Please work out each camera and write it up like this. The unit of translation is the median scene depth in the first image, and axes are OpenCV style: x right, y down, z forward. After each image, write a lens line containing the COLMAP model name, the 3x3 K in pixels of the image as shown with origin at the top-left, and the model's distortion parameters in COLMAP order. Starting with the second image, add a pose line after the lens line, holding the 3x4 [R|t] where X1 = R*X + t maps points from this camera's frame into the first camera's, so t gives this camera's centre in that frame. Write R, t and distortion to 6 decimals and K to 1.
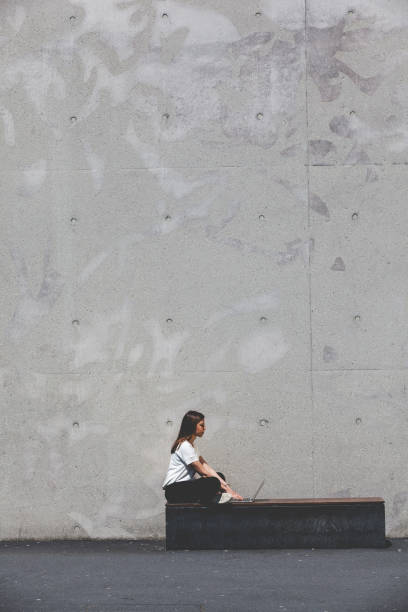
lens RADIAL K [[1316.2, 0, 204.0], [0, 1316.2, 306.0], [0, 0, 1]] dist [-0.084448, -0.196690]
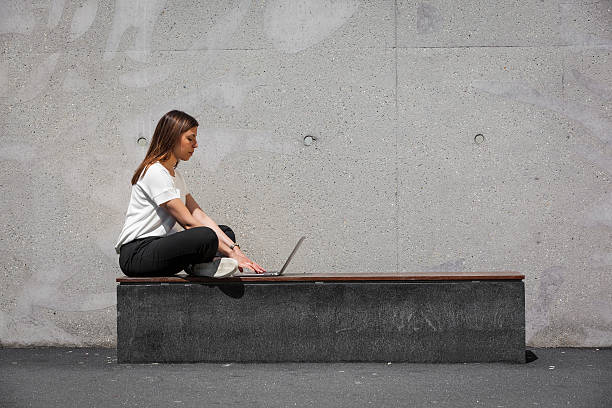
lens RADIAL K [[1448.6, 0, 306.0], [0, 1448.6, 204.0], [0, 0, 1]] dist [-0.027200, -0.093855]
pose [[0.999881, 0.006464, -0.014030, 0.052737], [-0.005648, 0.998335, 0.057408, 0.080221], [0.014378, -0.057322, 0.998252, 0.382184]]
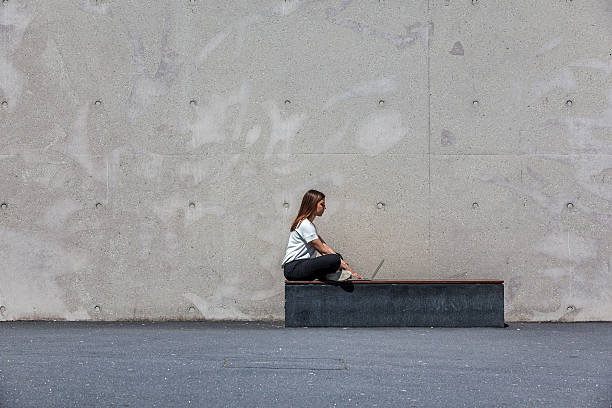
lens RADIAL K [[1316.2, 0, 306.0], [0, 1316.2, 192.3], [0, 0, 1]] dist [-0.084448, -0.196690]
pose [[0.999458, 0.014508, 0.029563, -0.041130], [-0.015424, 0.999400, 0.030997, 0.048565], [-0.029096, -0.031437, 0.999082, 0.002133]]
